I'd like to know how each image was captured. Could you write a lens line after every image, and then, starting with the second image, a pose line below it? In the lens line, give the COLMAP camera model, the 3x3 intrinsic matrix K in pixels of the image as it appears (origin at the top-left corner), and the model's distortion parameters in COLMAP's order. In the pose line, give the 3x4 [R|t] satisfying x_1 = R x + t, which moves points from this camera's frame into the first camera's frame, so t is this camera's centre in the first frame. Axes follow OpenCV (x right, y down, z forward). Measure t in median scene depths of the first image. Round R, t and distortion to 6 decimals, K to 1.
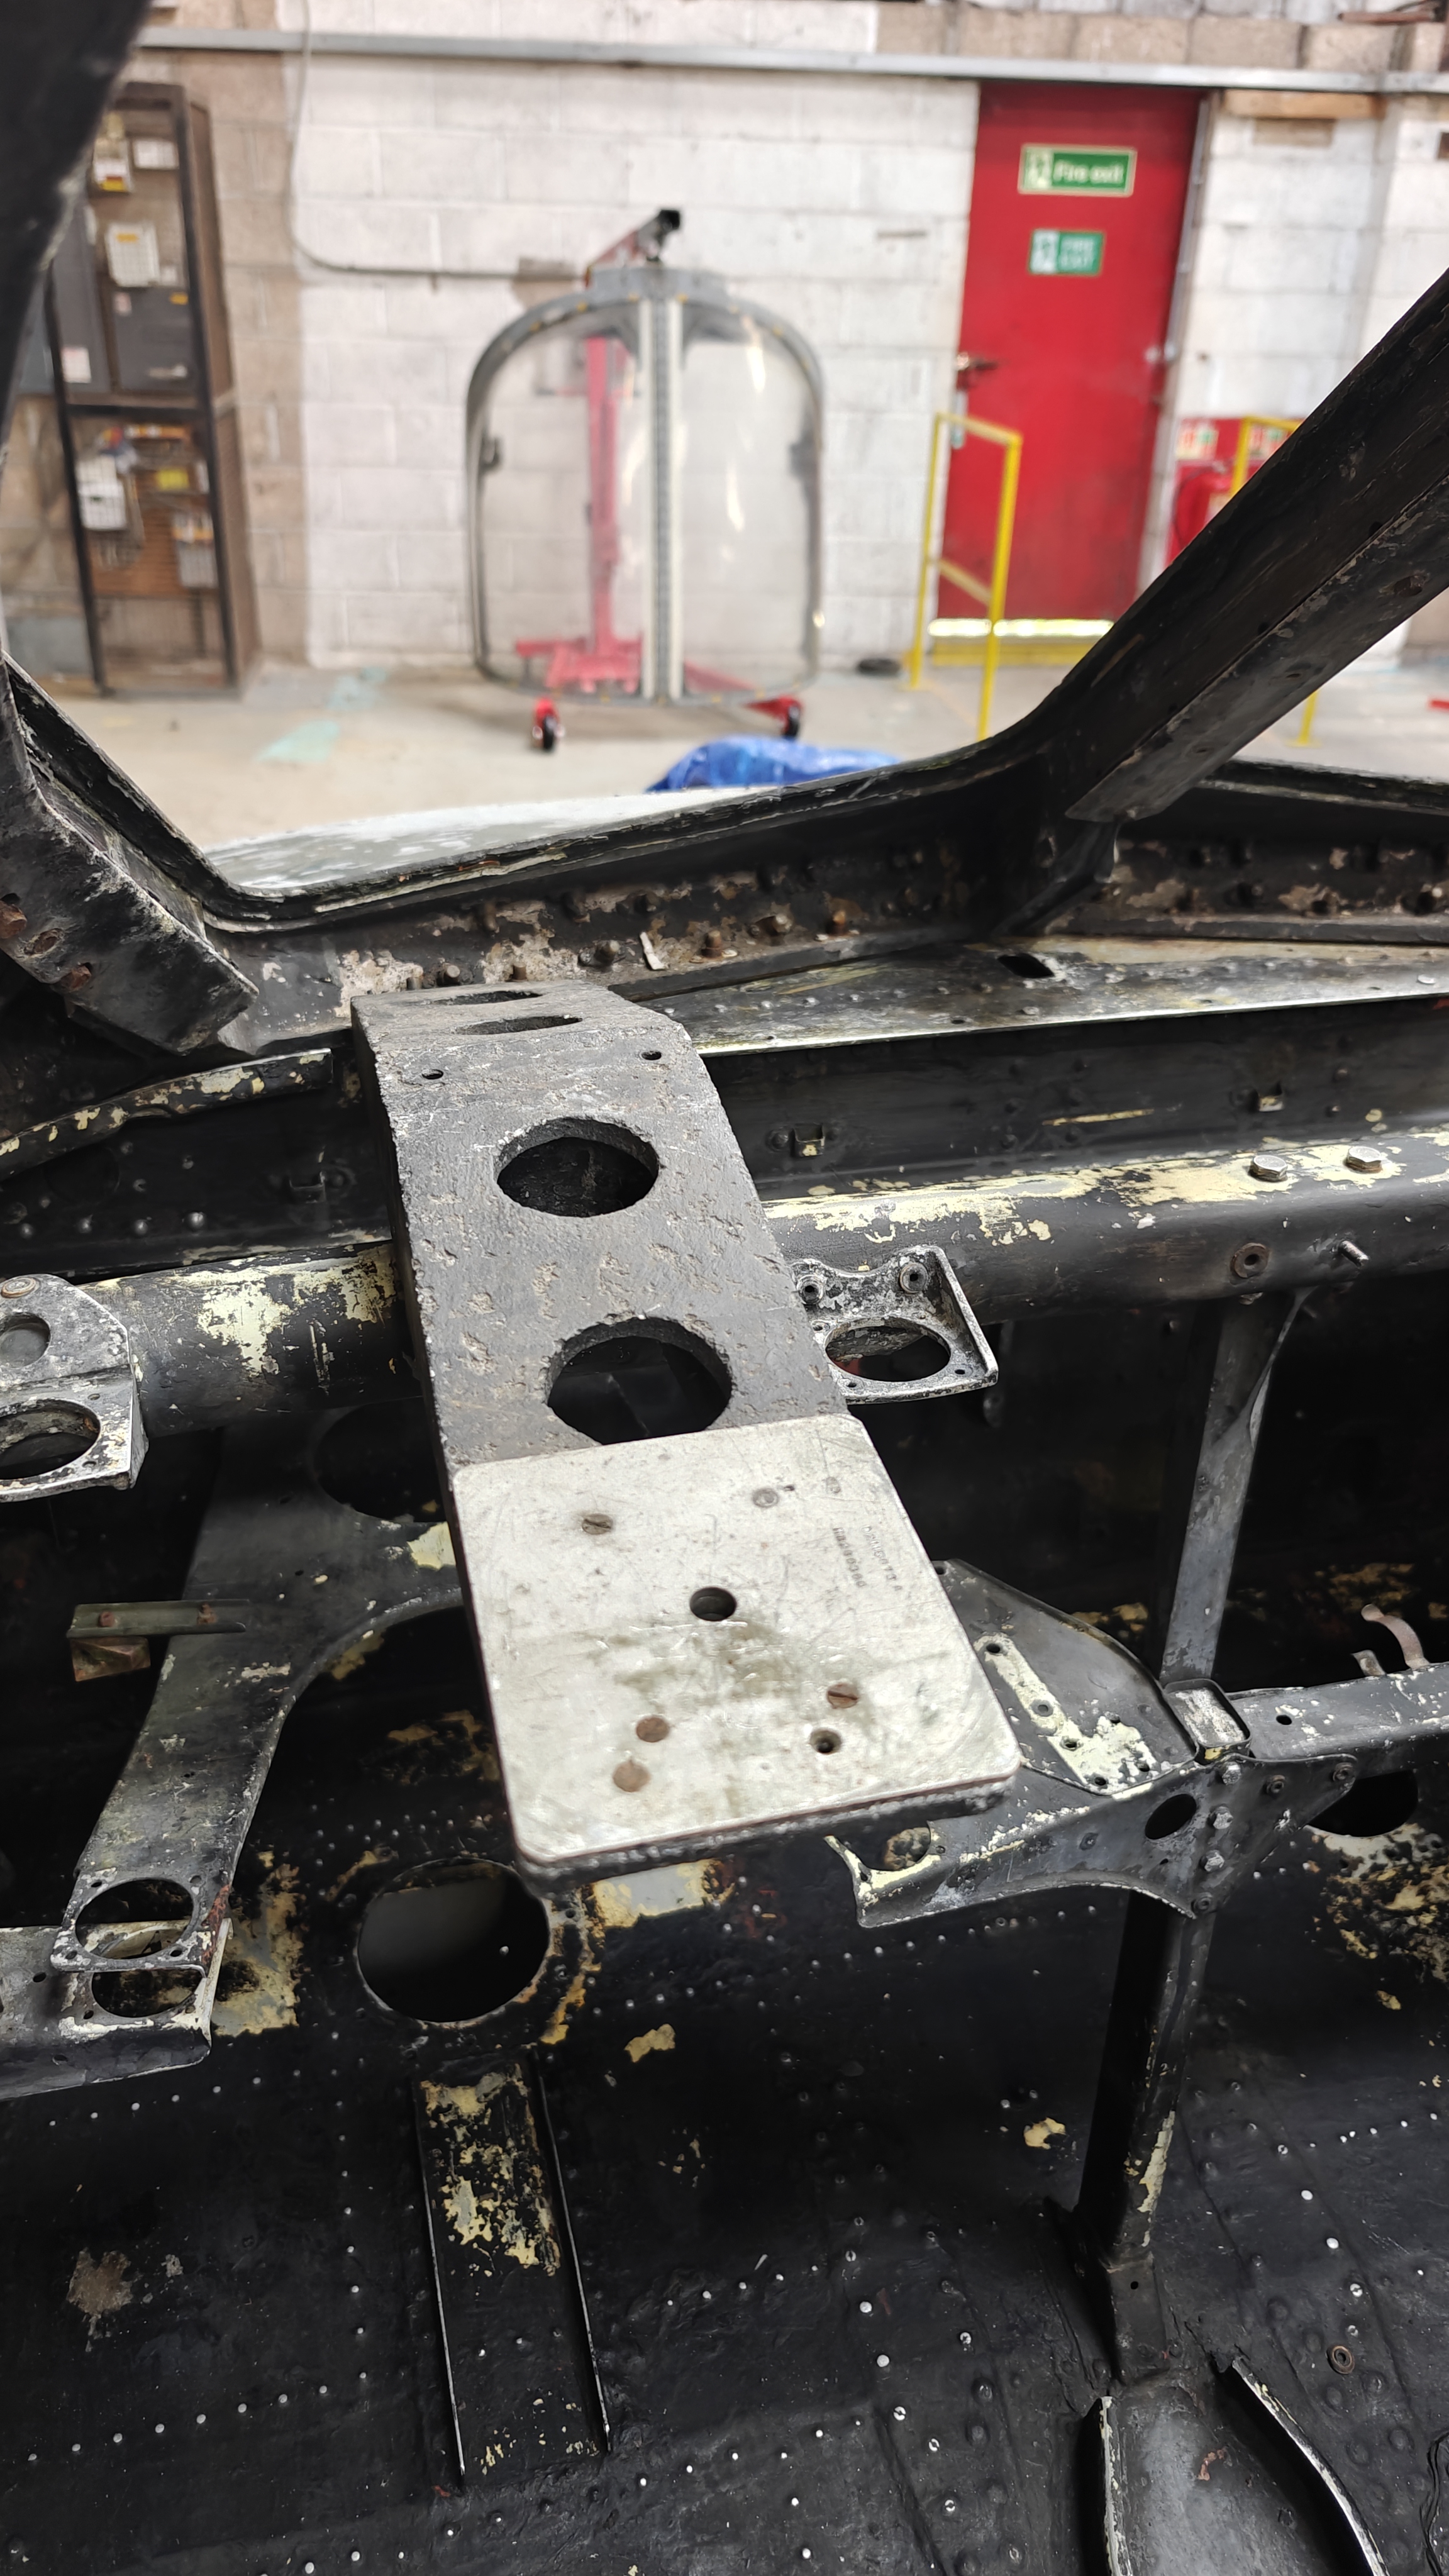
lens RADIAL K [[1799.2, 0, 673.1], [0, 1799.2, 1237.2], [0, 0, 1]] dist [0.017553, -0.004204]
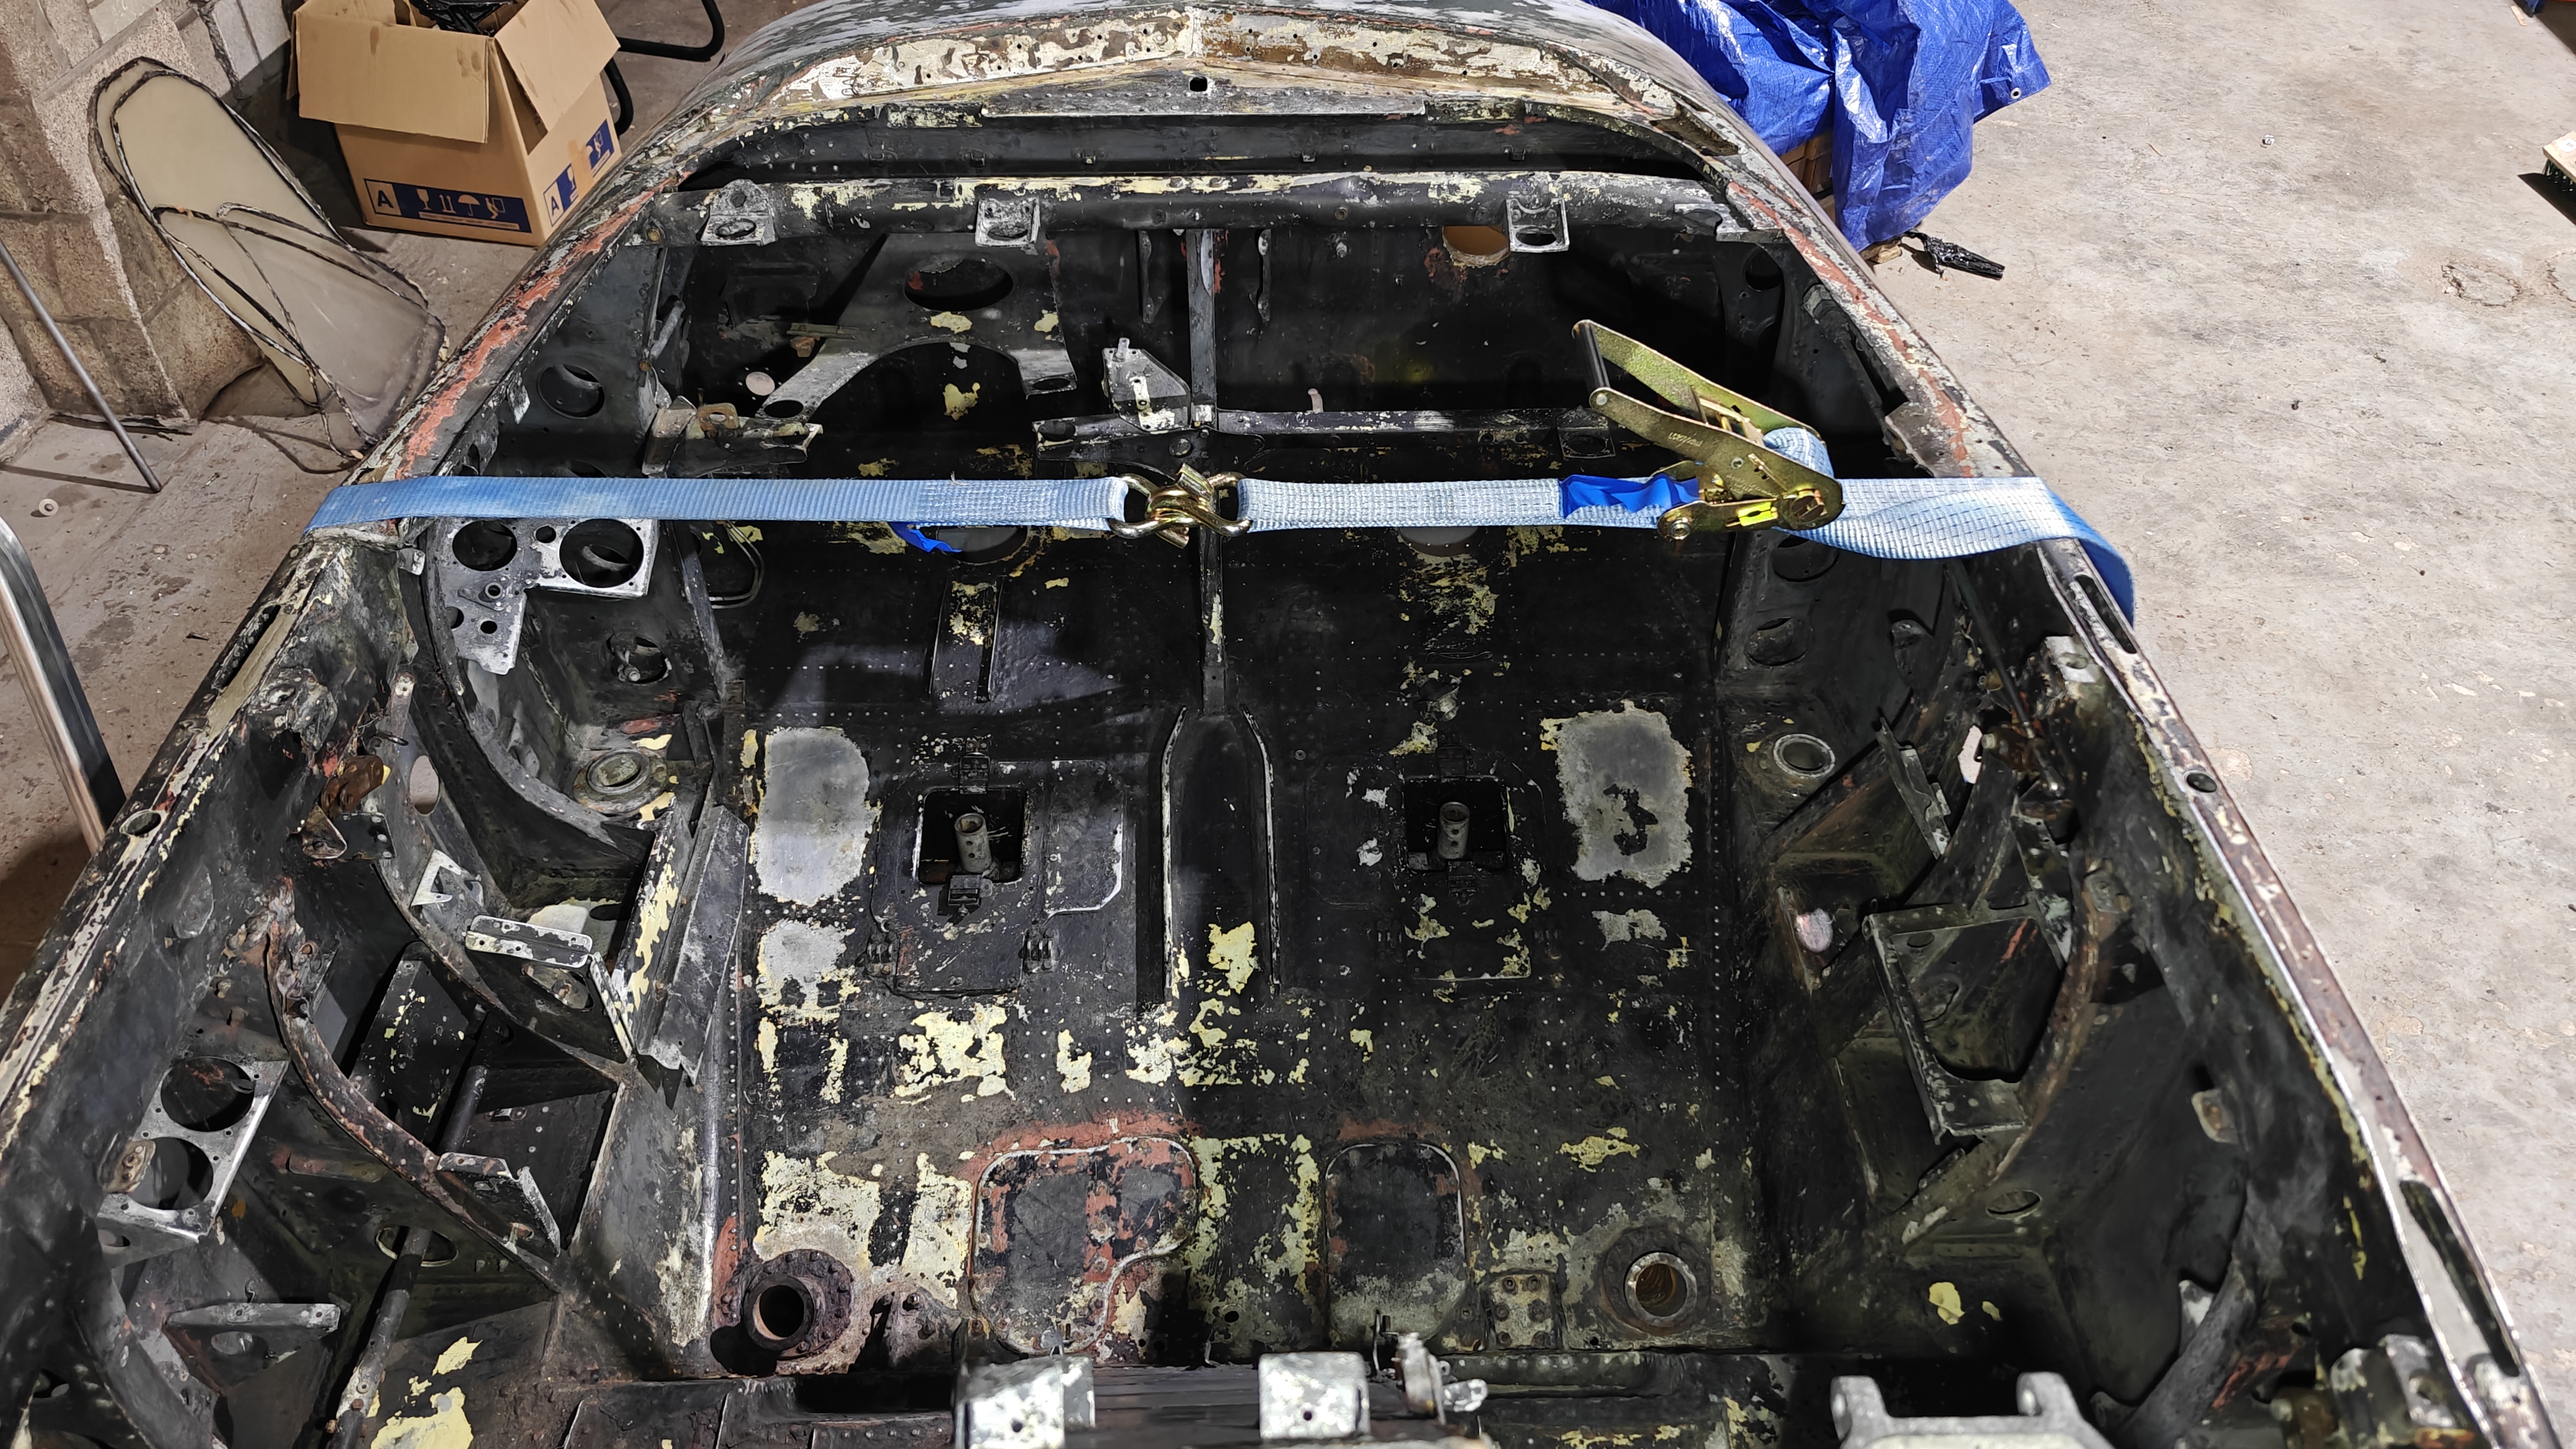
lens RADIAL K [[1790.6, 0, 1288.0], [0, 1790.6, 724.5], [0, 0, 1]] dist [0.030185, -0.172324]
pose [[0.976869, 0.142261, -0.159655, 0.871461], [-0.096686, 0.959769, 0.263619, 0.013164], [0.190735, -0.242085, 0.951323, -1.458274]]
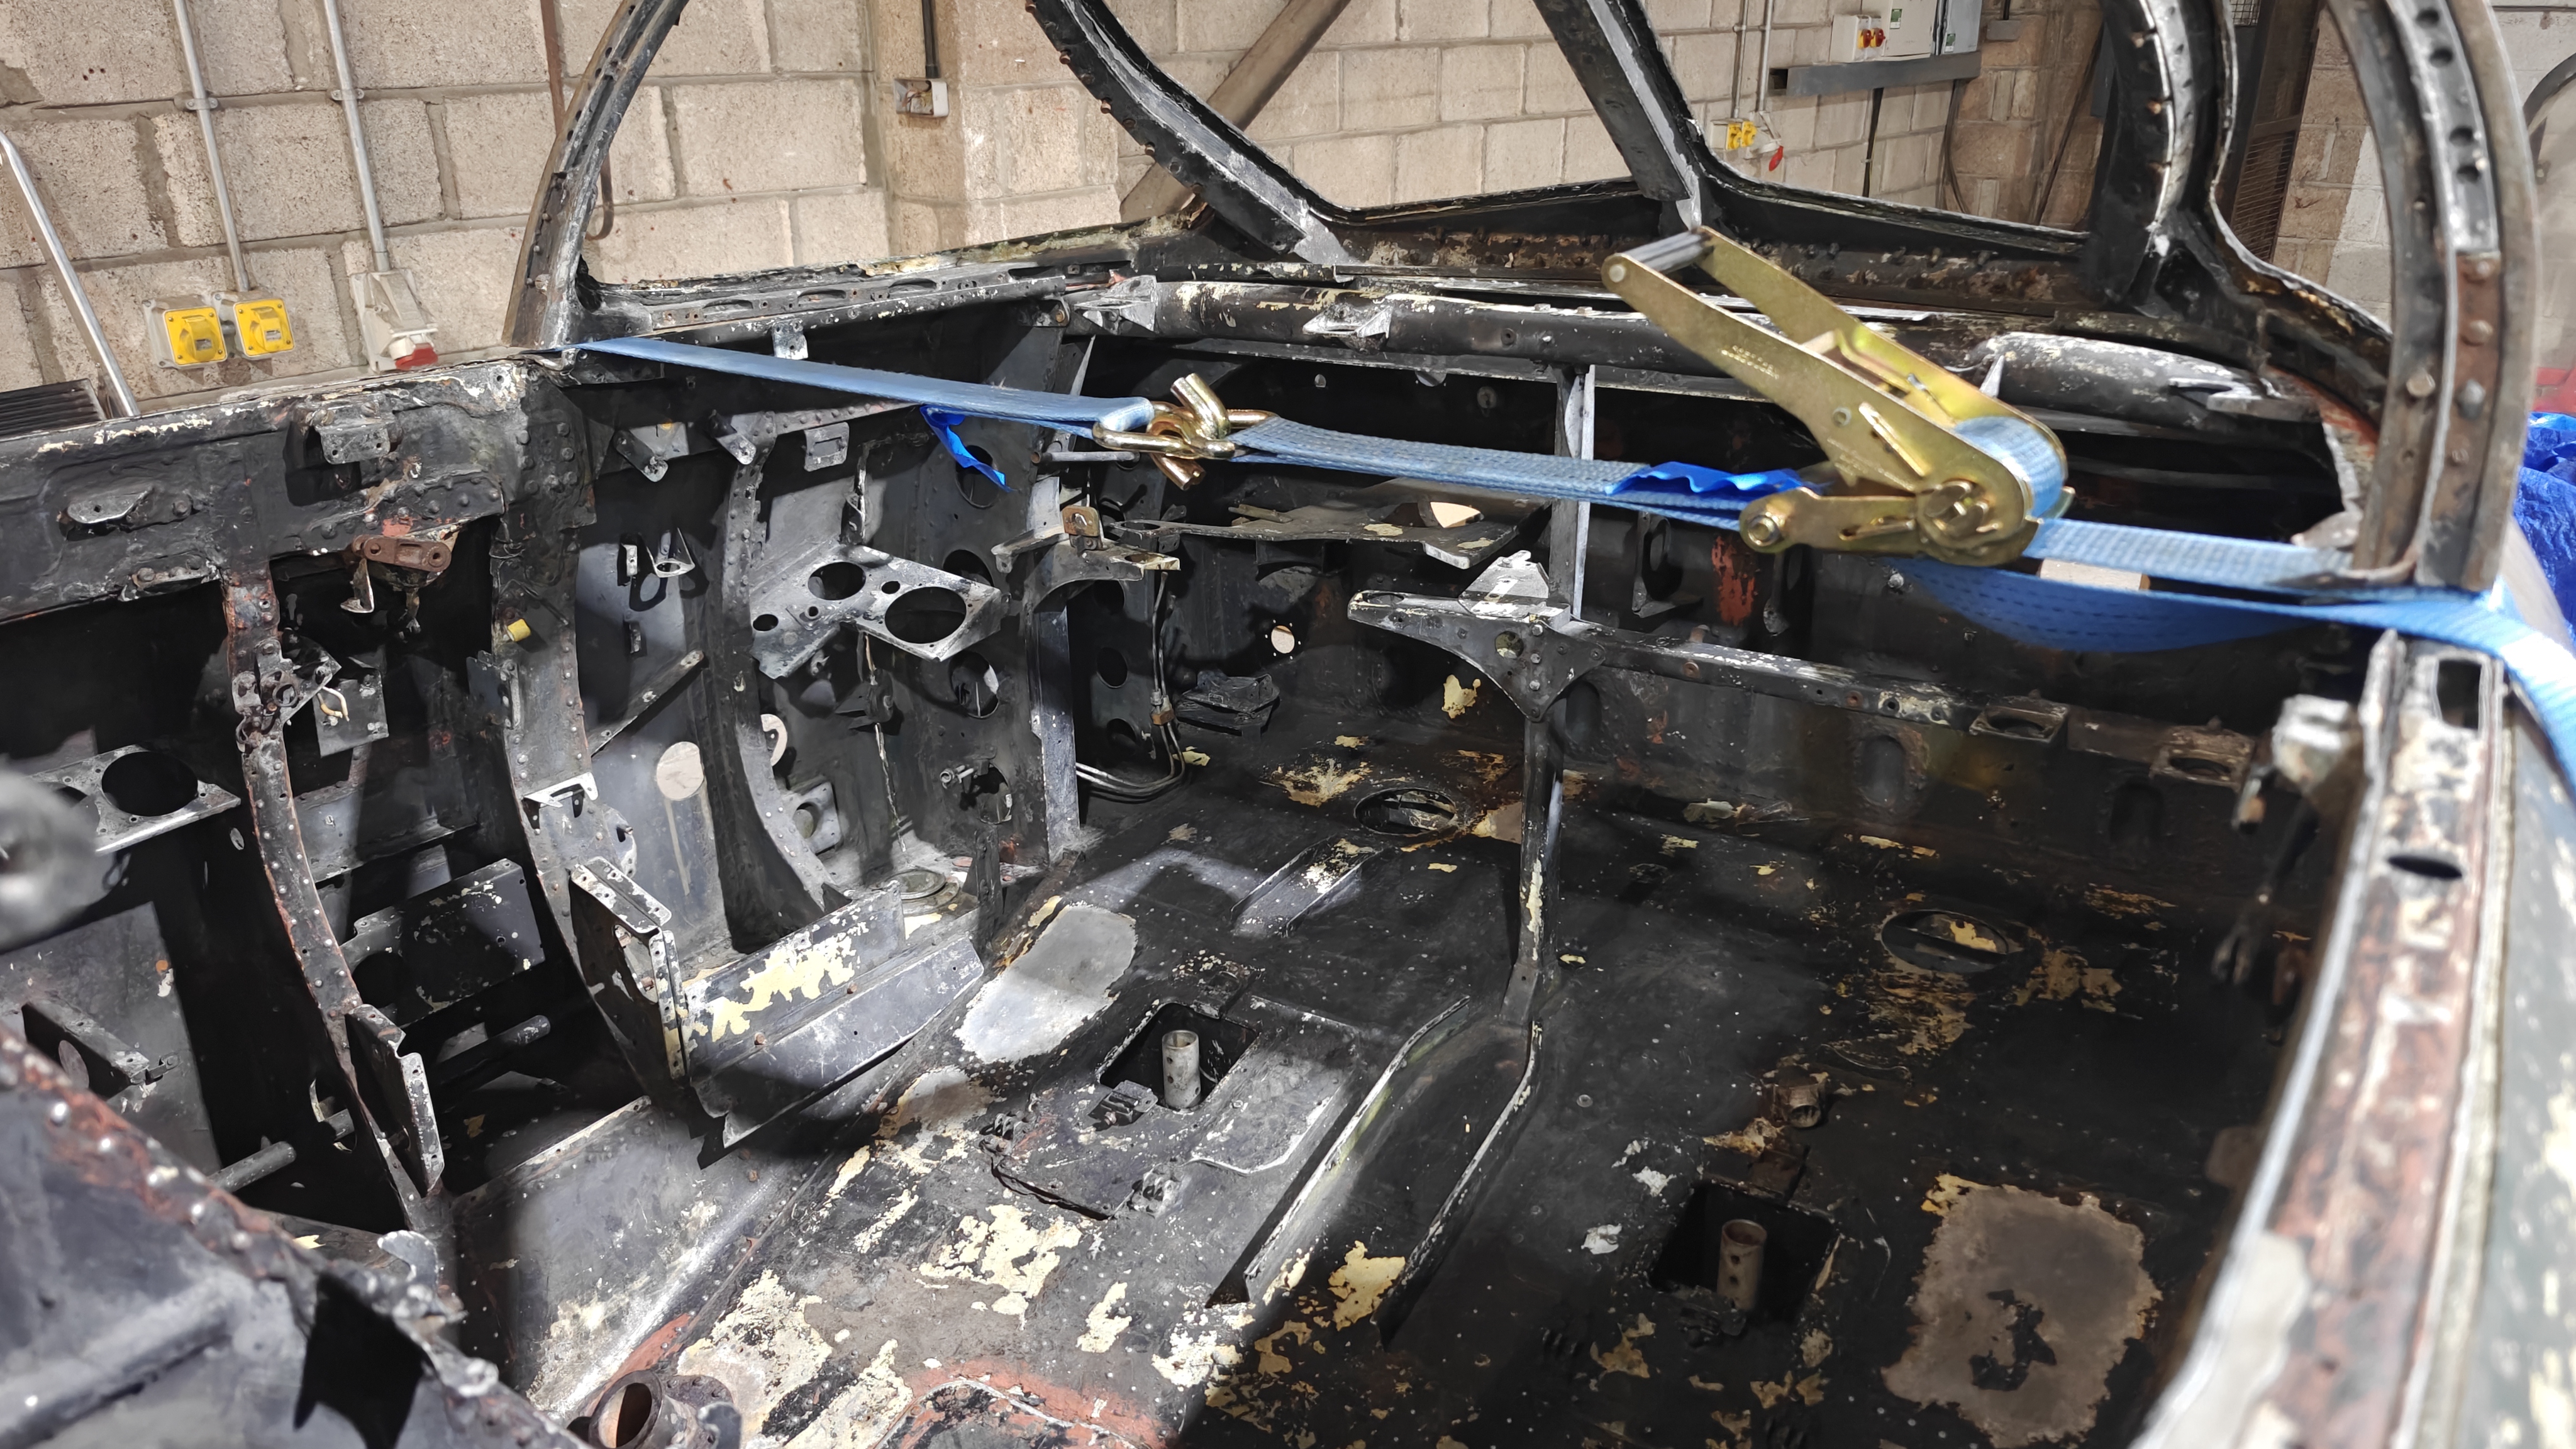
lens RADIAL K [[1799.2, 0, 1275.4], [0, 1799.2, 722.7], [0, 0, 1]] dist [0.017553, -0.004204]
pose [[0.663080, 0.236449, -0.710223, 1.589319], [-0.330087, 0.943931, 0.006078, 0.480868], [0.671839, 0.230406, 0.703950, -0.632357]]
